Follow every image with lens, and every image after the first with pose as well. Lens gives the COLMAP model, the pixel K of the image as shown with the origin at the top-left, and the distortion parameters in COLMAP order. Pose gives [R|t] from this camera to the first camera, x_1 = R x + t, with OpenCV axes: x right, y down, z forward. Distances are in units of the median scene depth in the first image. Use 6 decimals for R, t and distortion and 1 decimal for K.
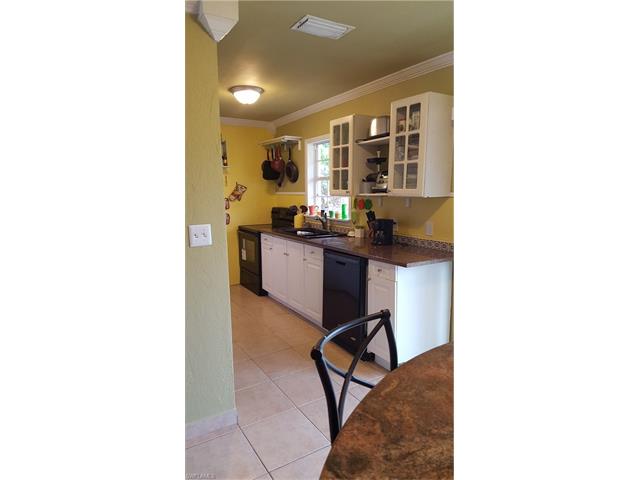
lens RADIAL K [[353.4, 0, 301.2], [0, 353.4, 231.1], [0, 0, 1]] dist [0.015892, -0.001716]
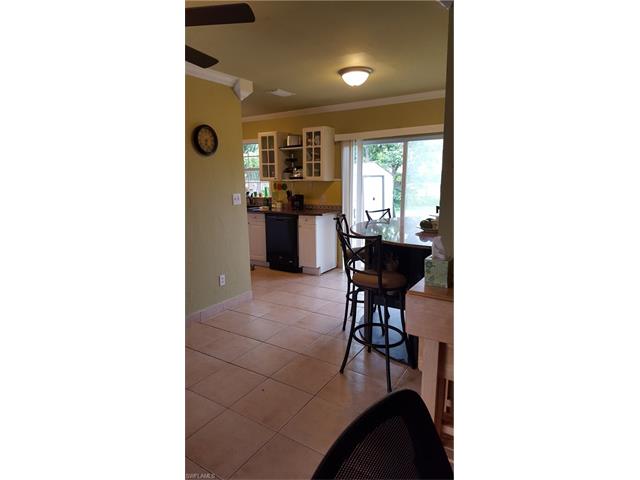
lens RADIAL K [[353.4, 0, 320.2], [0, 353.4, 245.3], [0, 0, 1]] dist [0.015892, -0.001716]
pose [[0.883150, -0.083156, 0.461660, -0.457936], [0.052974, 0.995546, 0.077984, 0.077831], [-0.466089, -0.044416, 0.883622, -0.548555]]
